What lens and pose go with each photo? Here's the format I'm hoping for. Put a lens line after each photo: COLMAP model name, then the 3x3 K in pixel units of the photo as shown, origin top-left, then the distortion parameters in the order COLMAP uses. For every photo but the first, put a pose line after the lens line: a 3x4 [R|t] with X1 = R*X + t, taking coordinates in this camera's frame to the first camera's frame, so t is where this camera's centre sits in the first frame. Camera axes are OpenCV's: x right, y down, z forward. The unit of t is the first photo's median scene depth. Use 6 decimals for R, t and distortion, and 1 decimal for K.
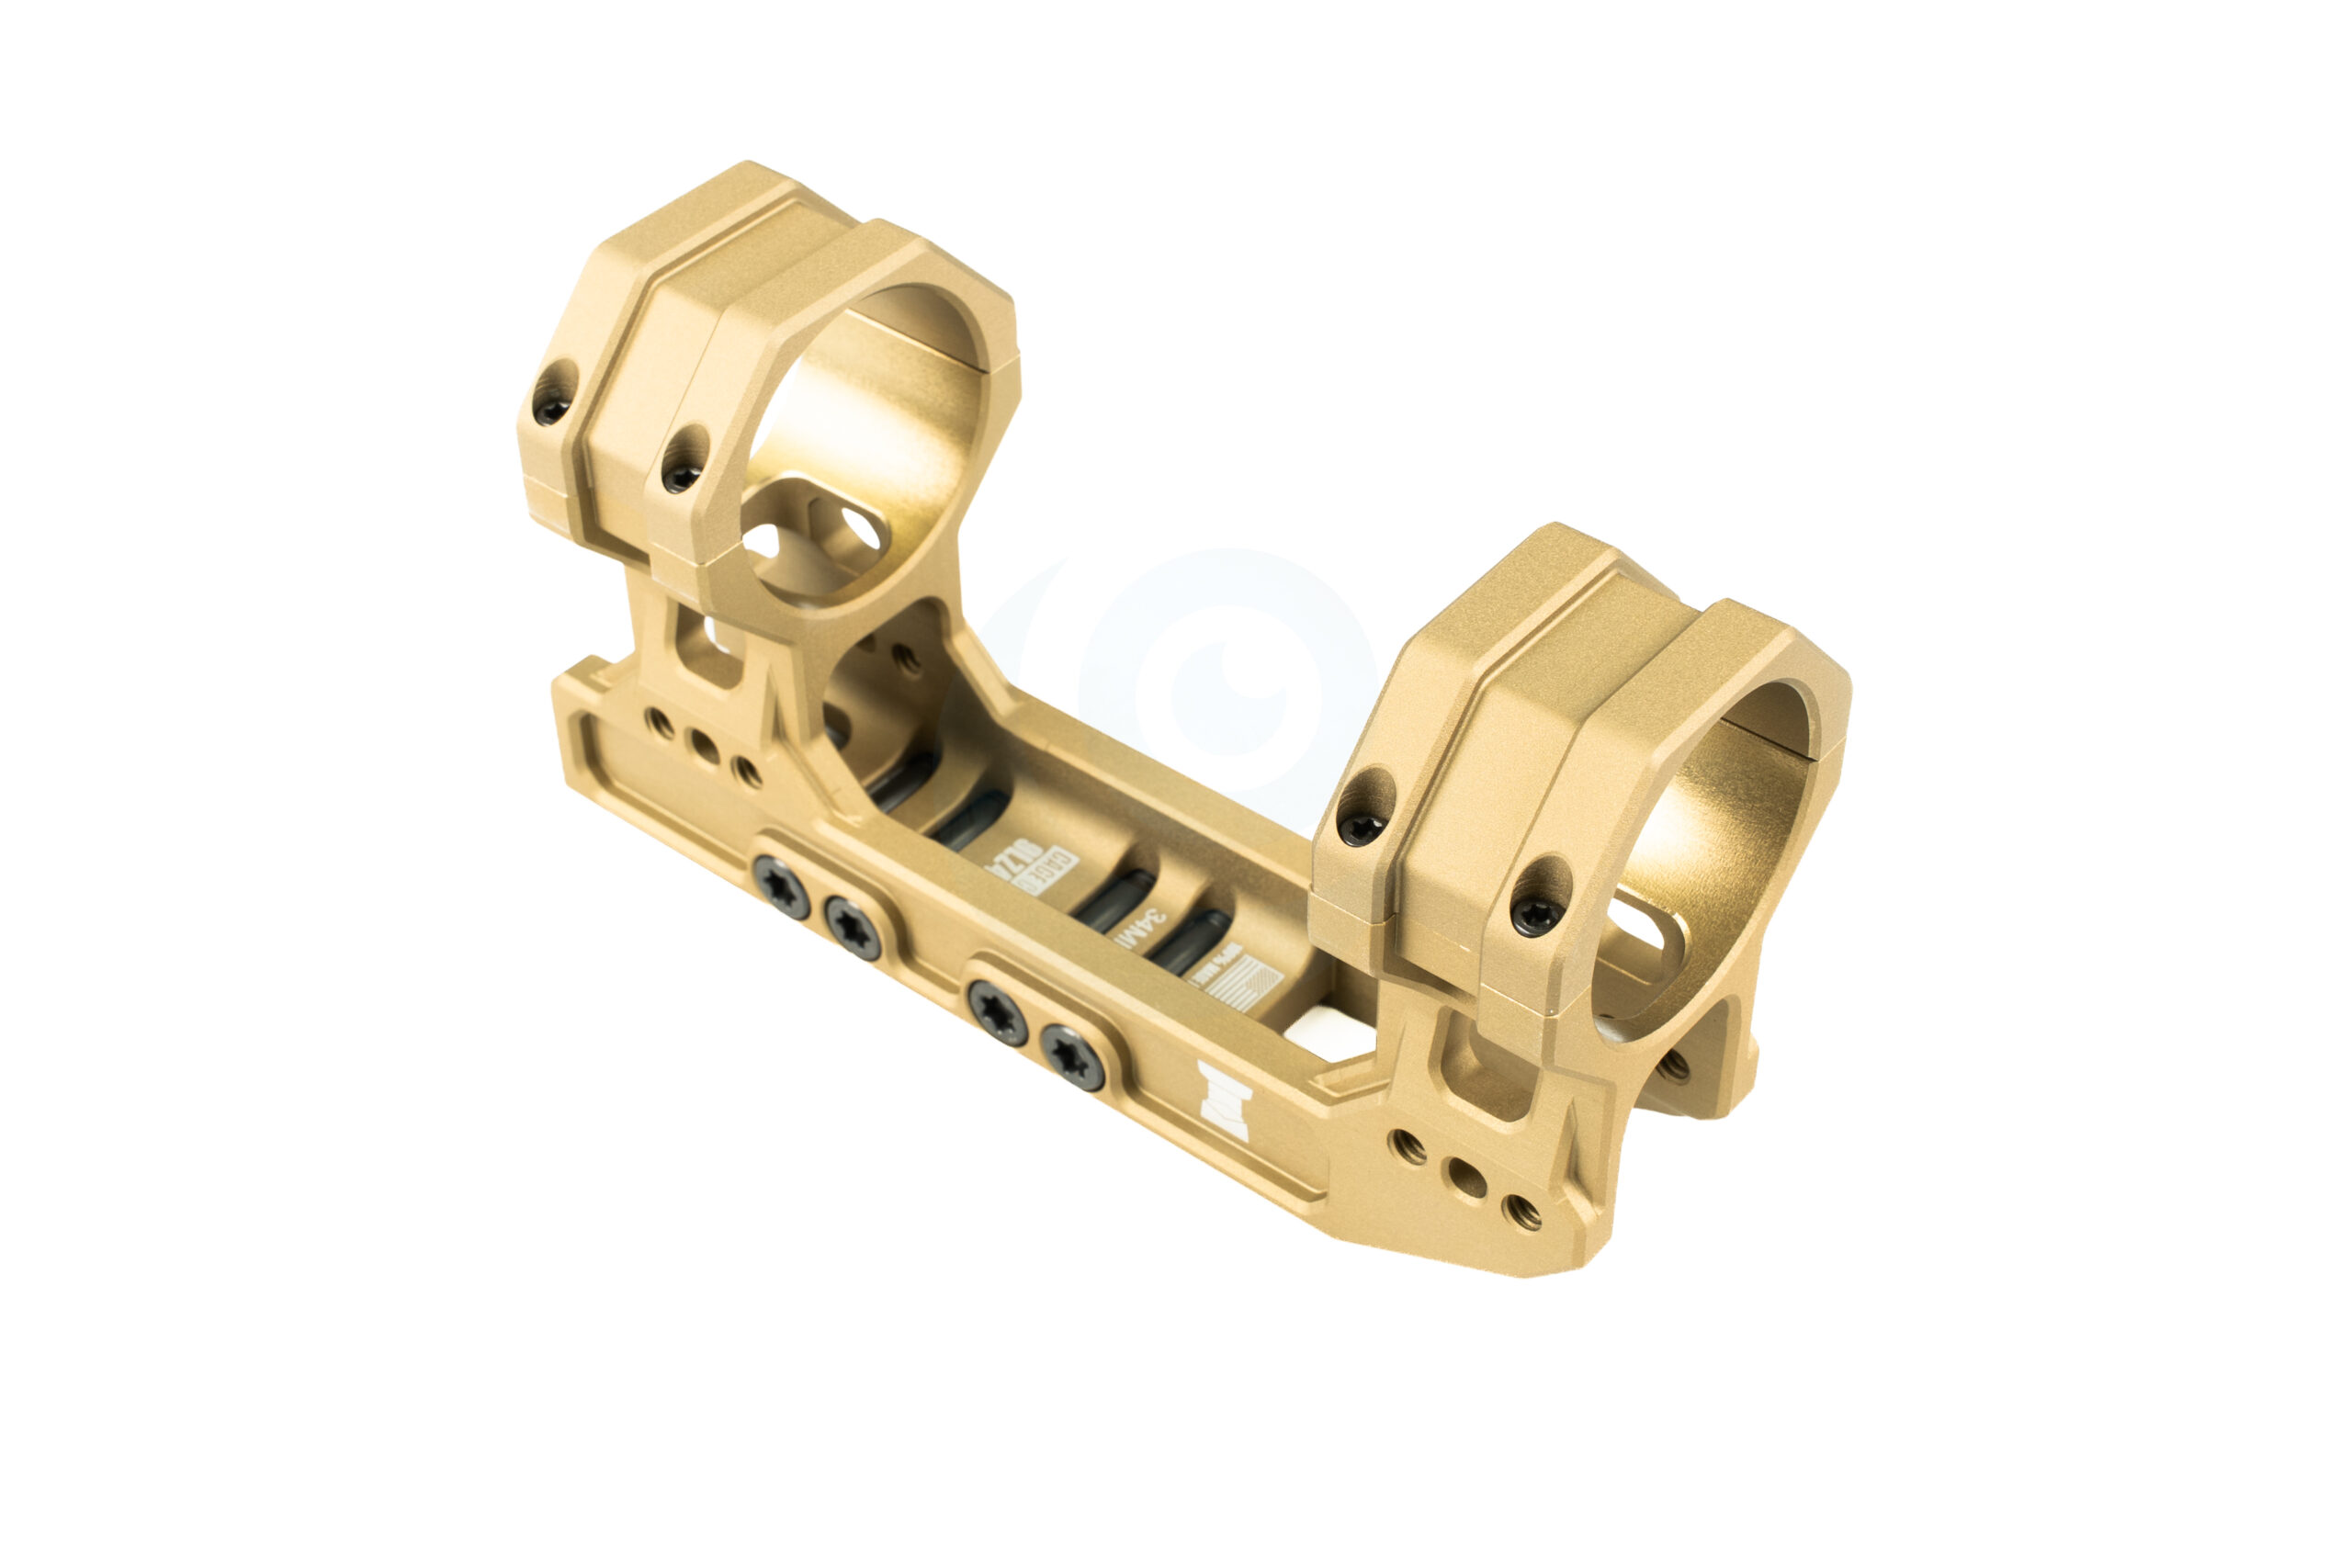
lens RADIAL K [[3575.7, 0, 1182.0], [0, 3575.7, 789.1], [0, 0, 1]] dist [0.225909, 0.000000]
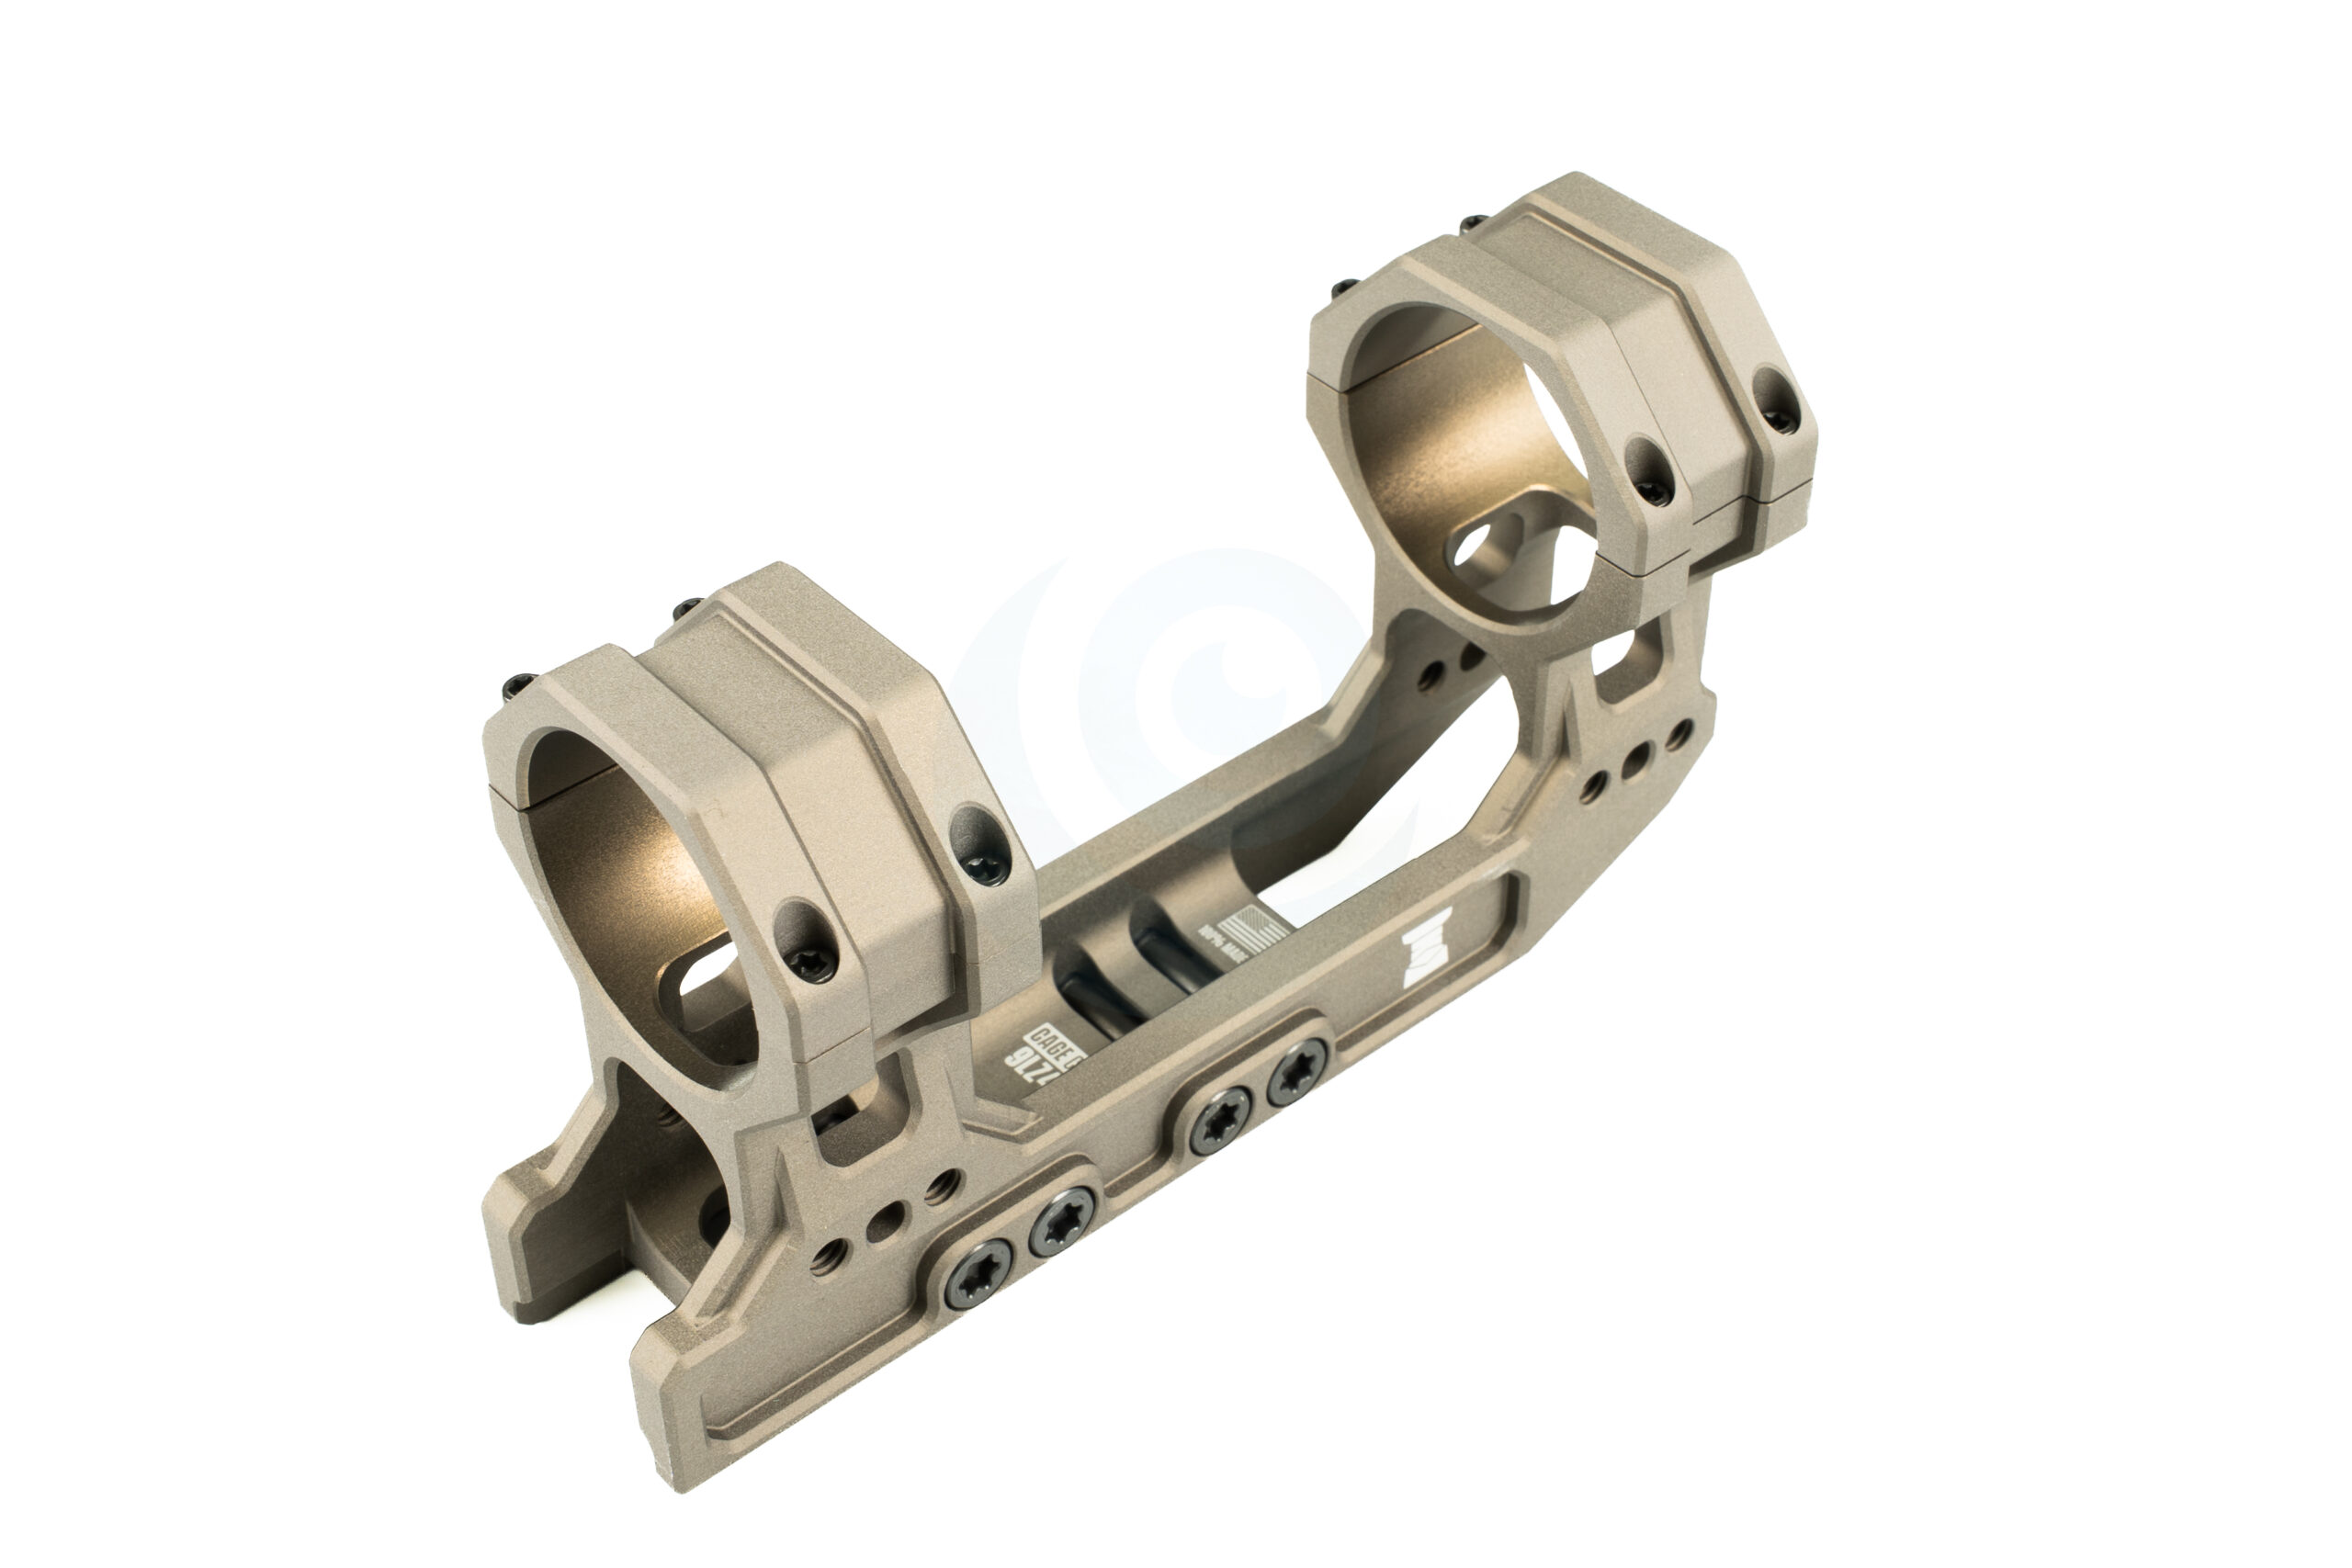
lens RADIAL K [[3575.7, 0, 1184.6], [0, 3575.7, 794.0], [0, 0, 1]] dist [0.225909, 0.000000]
pose [[0.175114, -0.638553, 0.749390, -0.721000], [0.652491, 0.645263, 0.397355, -0.385050], [-0.737286, 0.419388, 0.529644, 0.458010]]
